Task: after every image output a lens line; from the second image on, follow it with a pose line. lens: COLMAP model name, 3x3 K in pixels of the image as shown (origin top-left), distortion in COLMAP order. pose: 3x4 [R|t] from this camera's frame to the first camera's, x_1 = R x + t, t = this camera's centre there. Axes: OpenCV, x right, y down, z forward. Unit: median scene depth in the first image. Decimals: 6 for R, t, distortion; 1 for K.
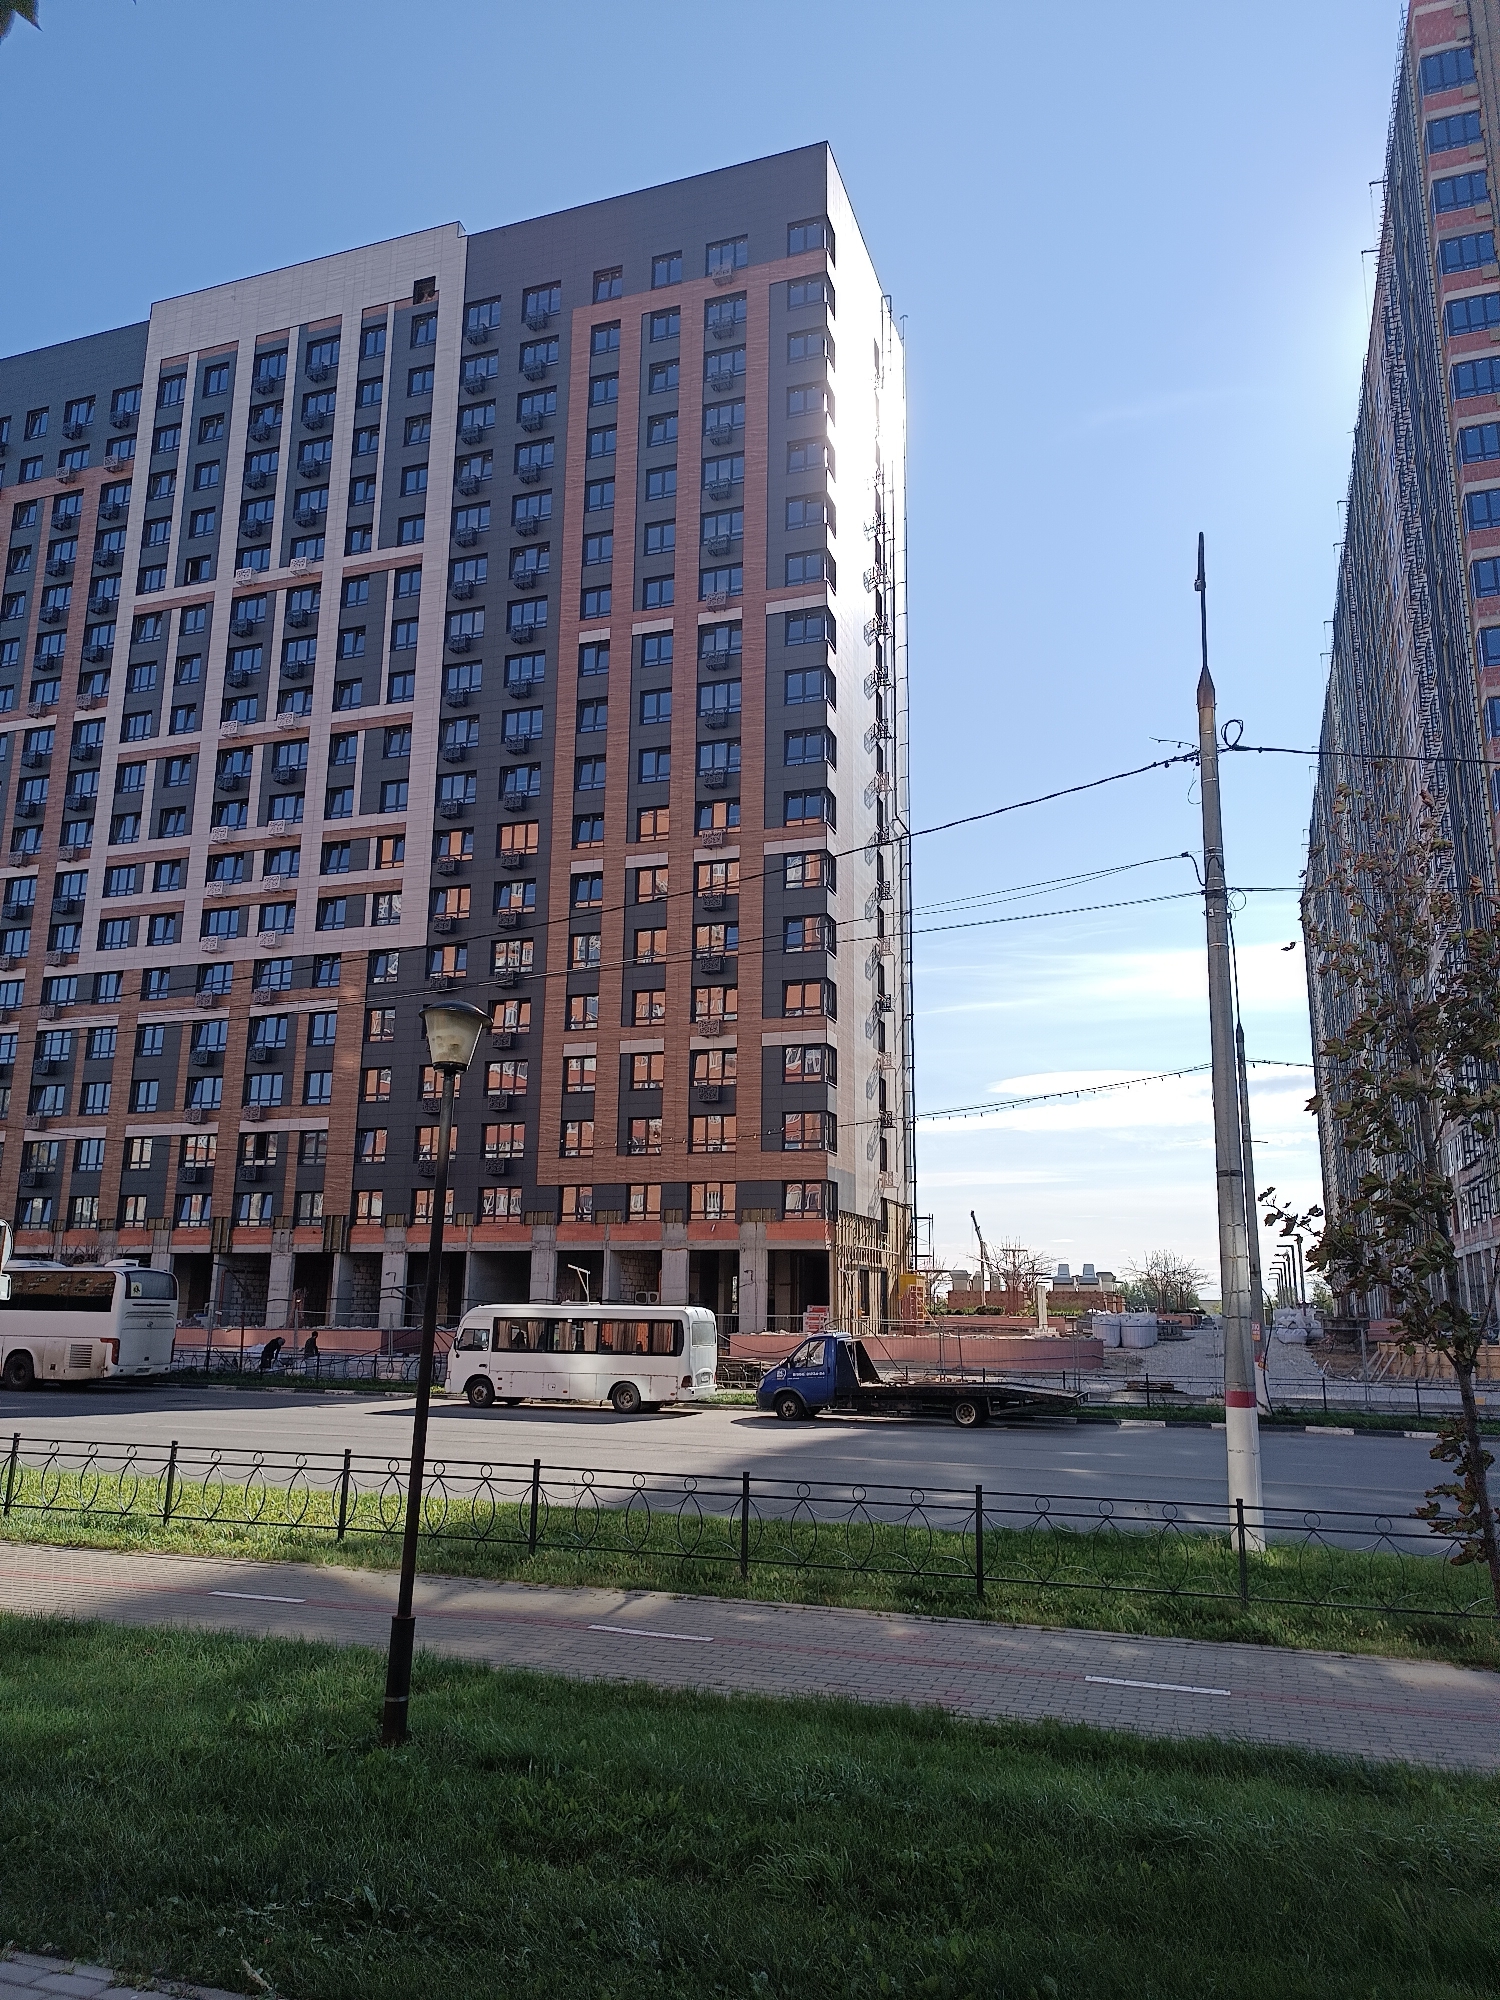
lens RADIAL K [[1422.6, 0, 750.0], [0, 1422.6, 1000.0], [0, 0, 1]] dist [0.032173, -0.032730]
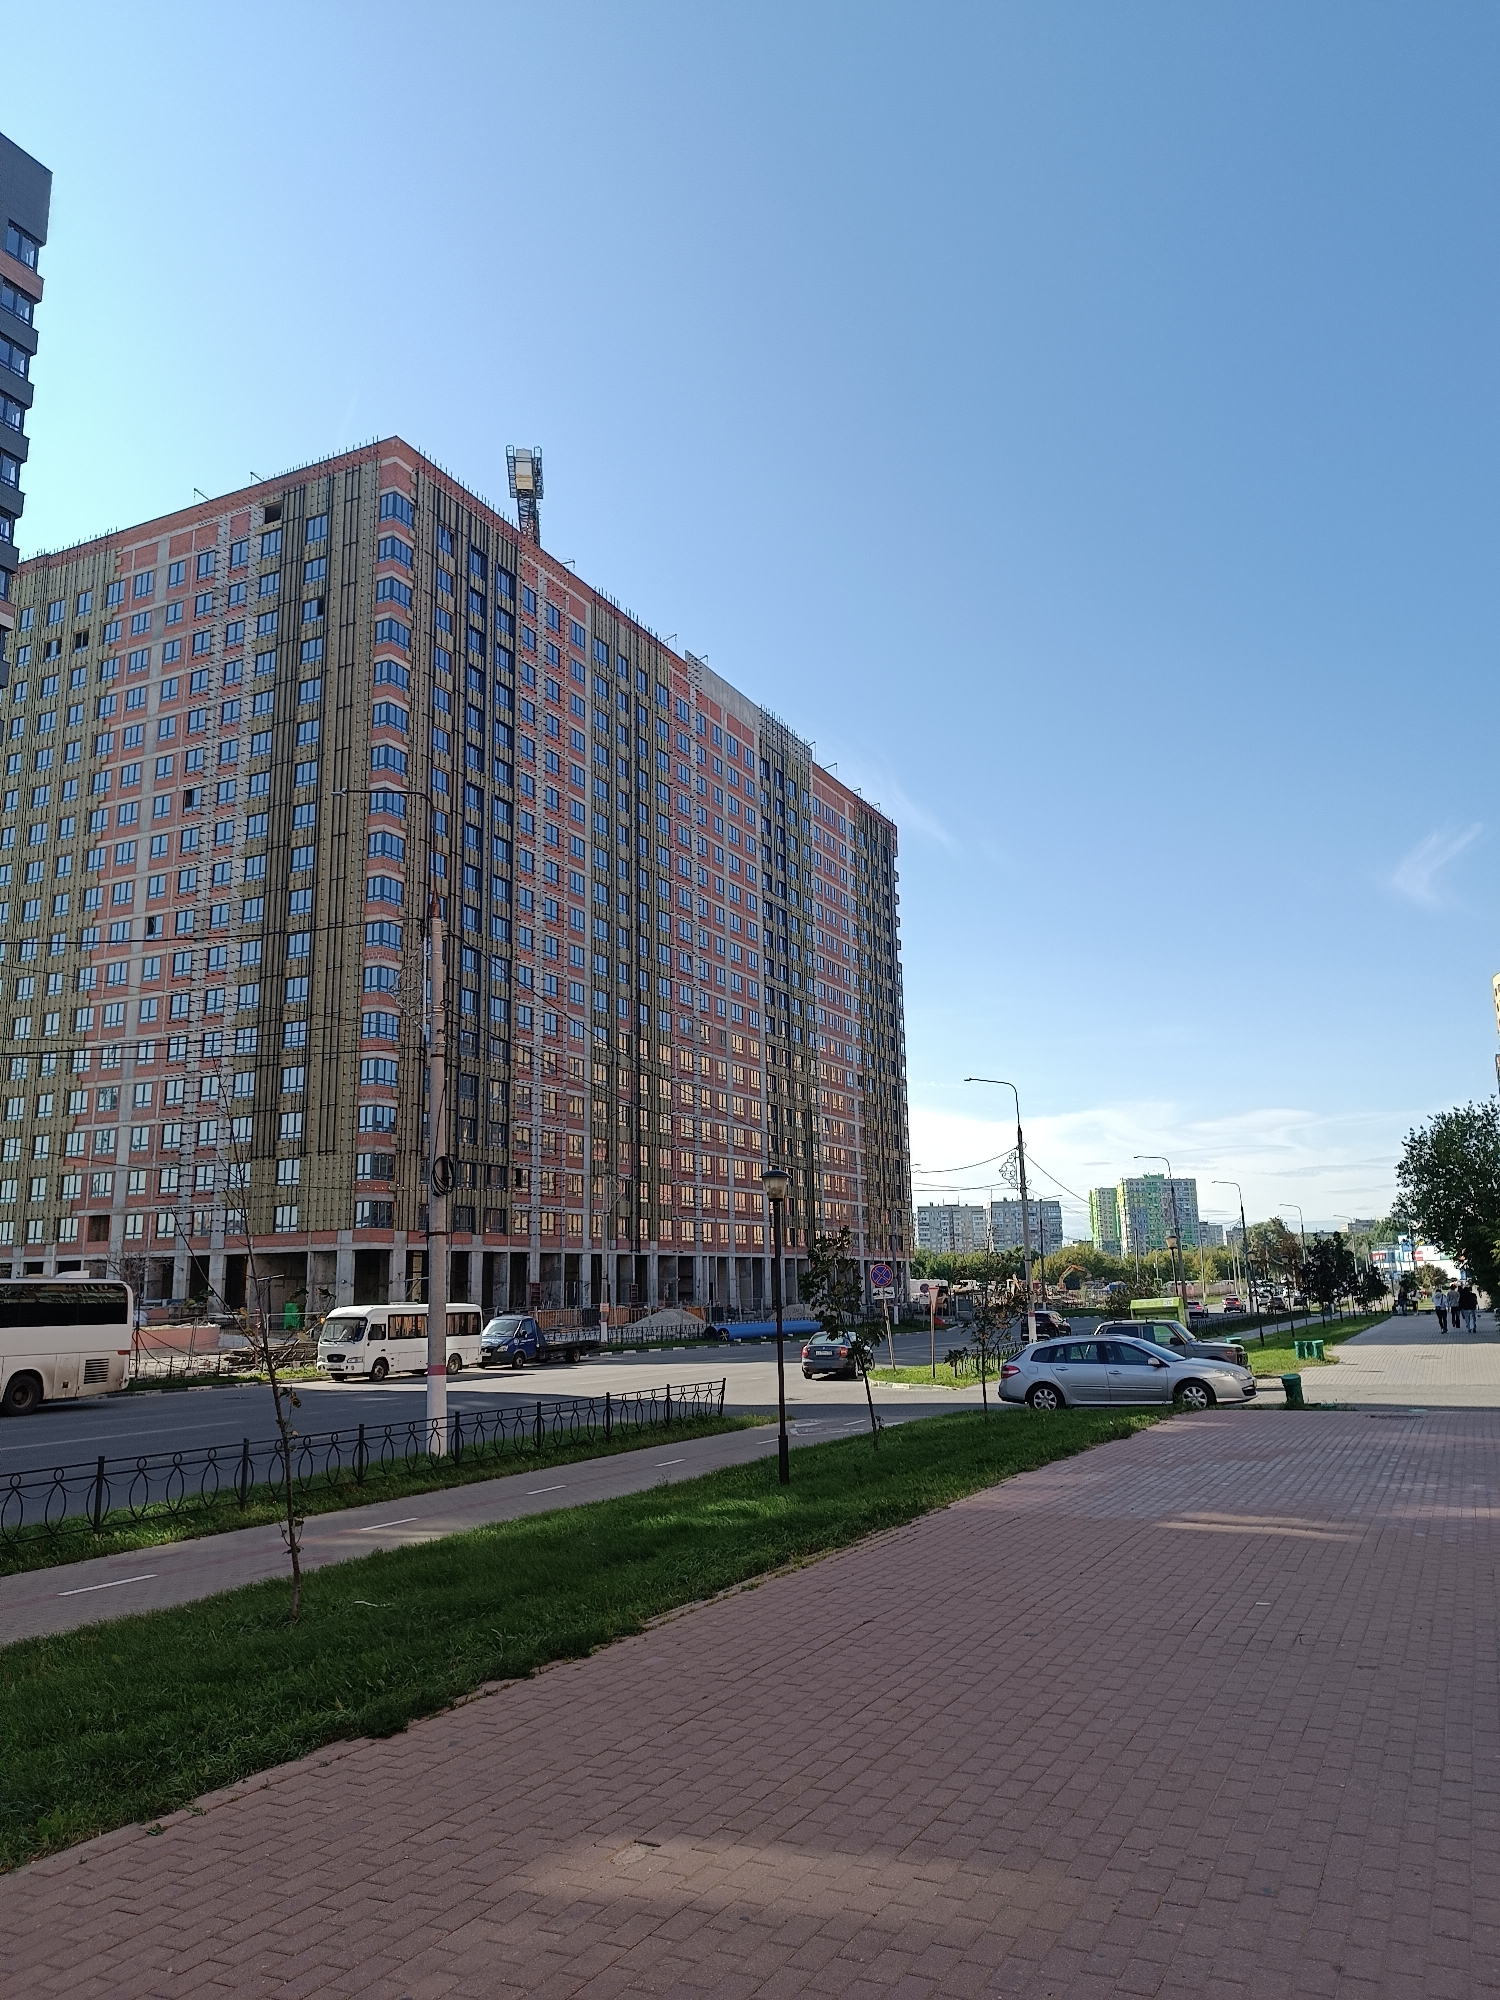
lens RADIAL K [[1417.6, 0, 744.6], [0, 1417.6, 1001.5], [0, 0, 1]] dist [0.038491, -0.040084]
pose [[0.130344, 0.183303, 0.974377, -0.782373], [-0.193912, 0.968495, -0.156257, 0.040174], [-0.972321, -0.168576, 0.161782, 0.254999]]
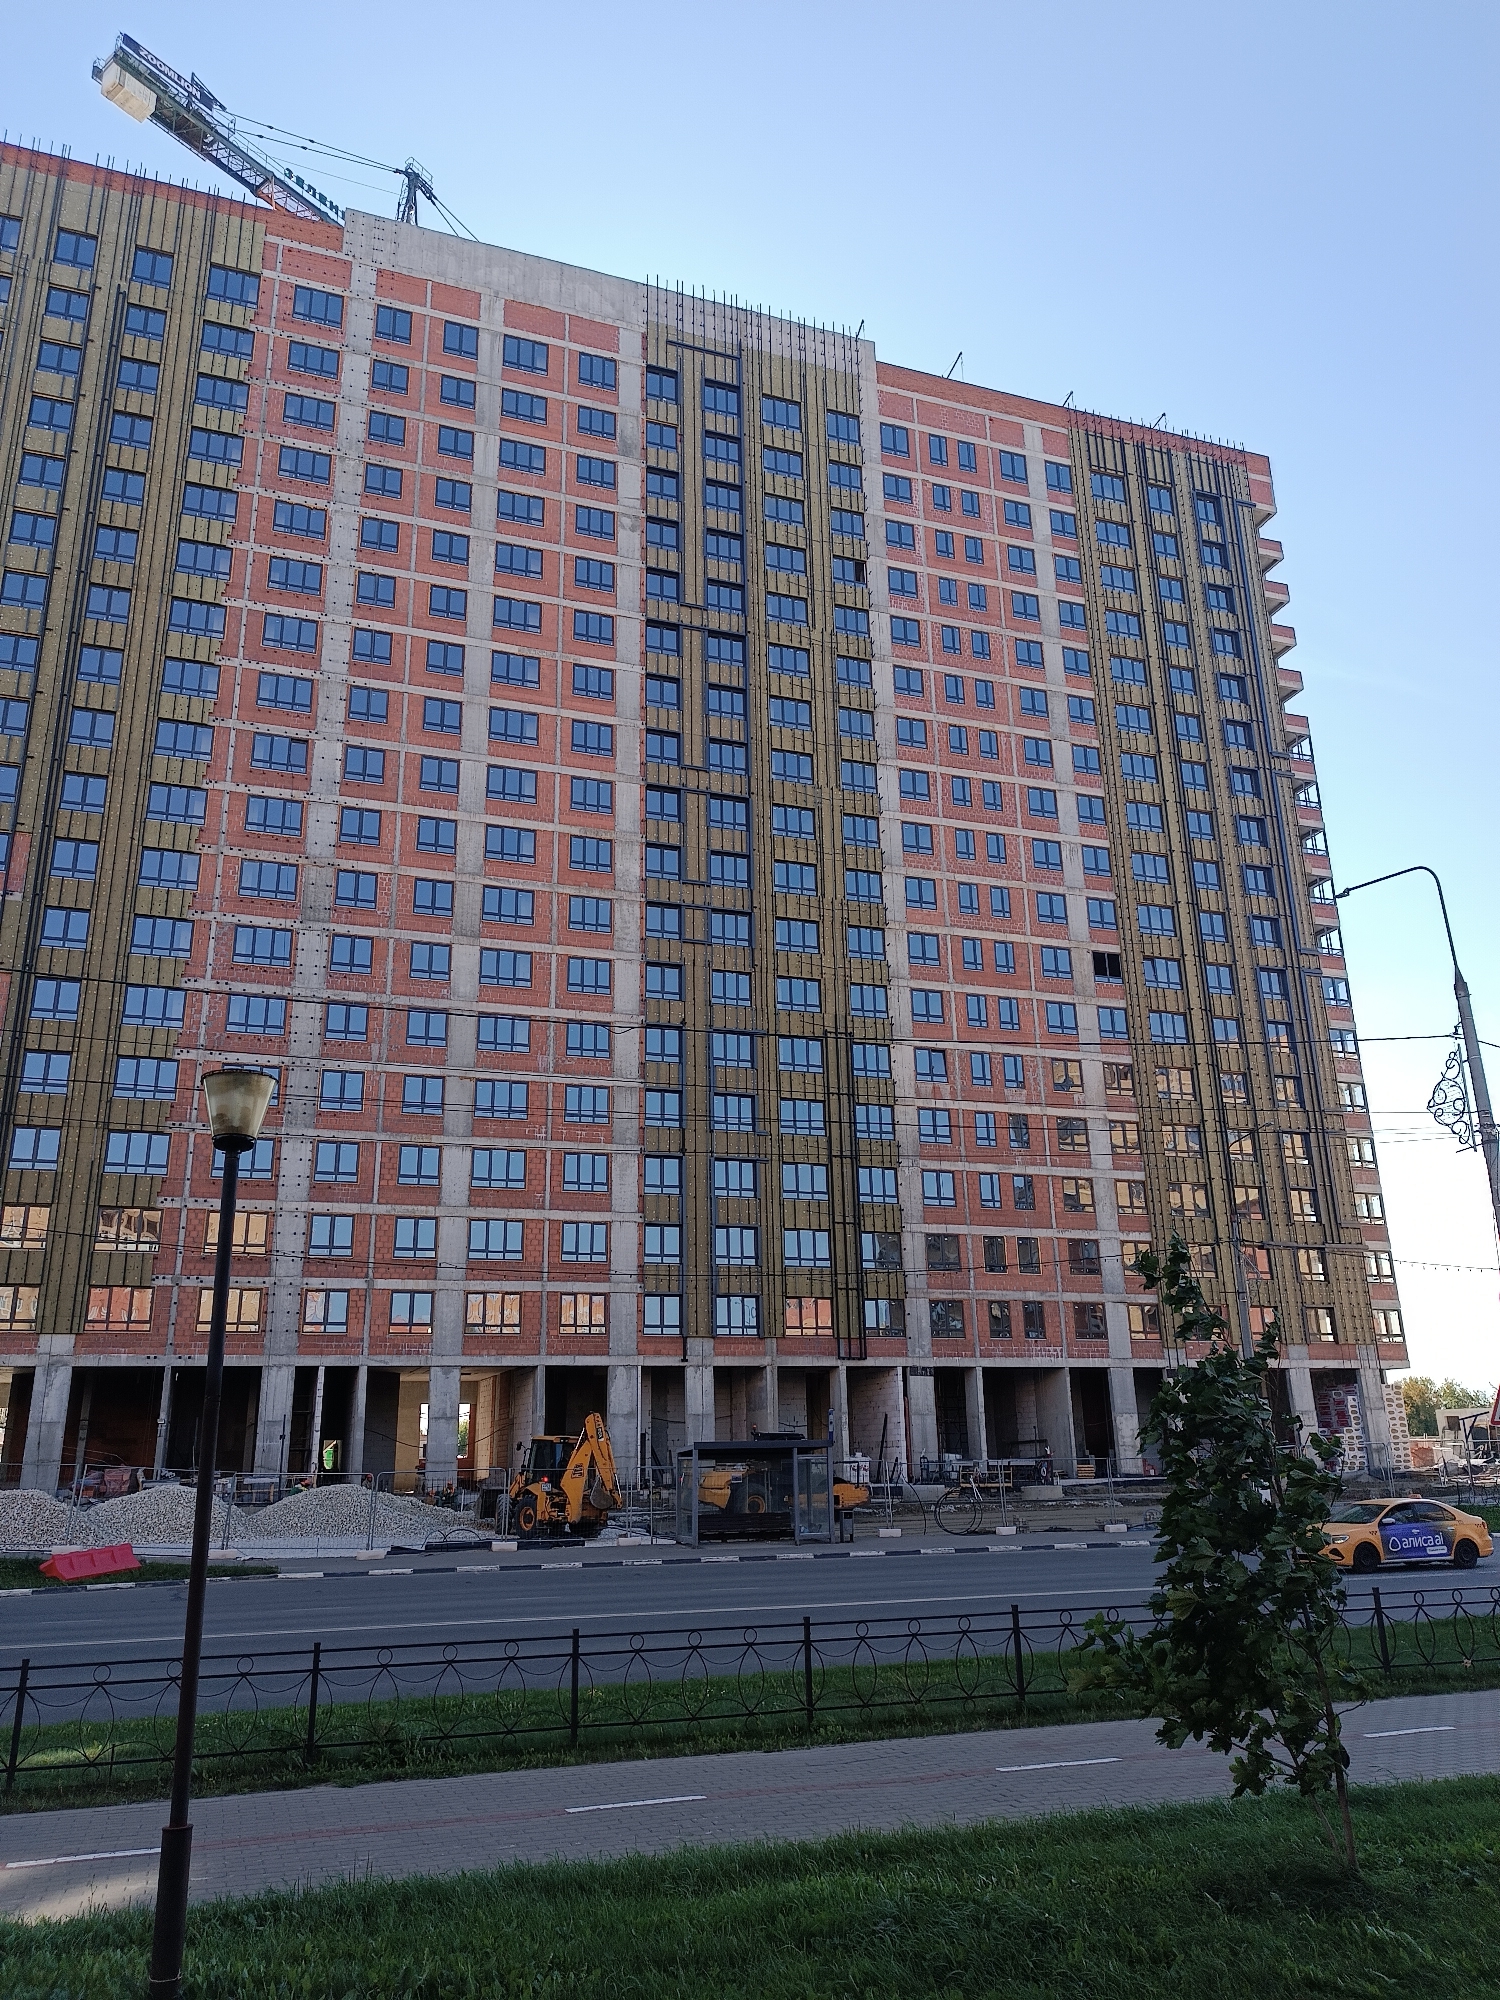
lens RADIAL K [[1455.8, 0, 725.5], [0, 1455.8, 995.5], [0, 0, 1]] dist [0.039875, -0.044338]
pose [[0.780723, 0.167398, 0.602038, 0.648192], [-0.104438, 0.984854, -0.138406, -0.031603], [-0.616088, 0.045181, 0.786380, -0.241056]]
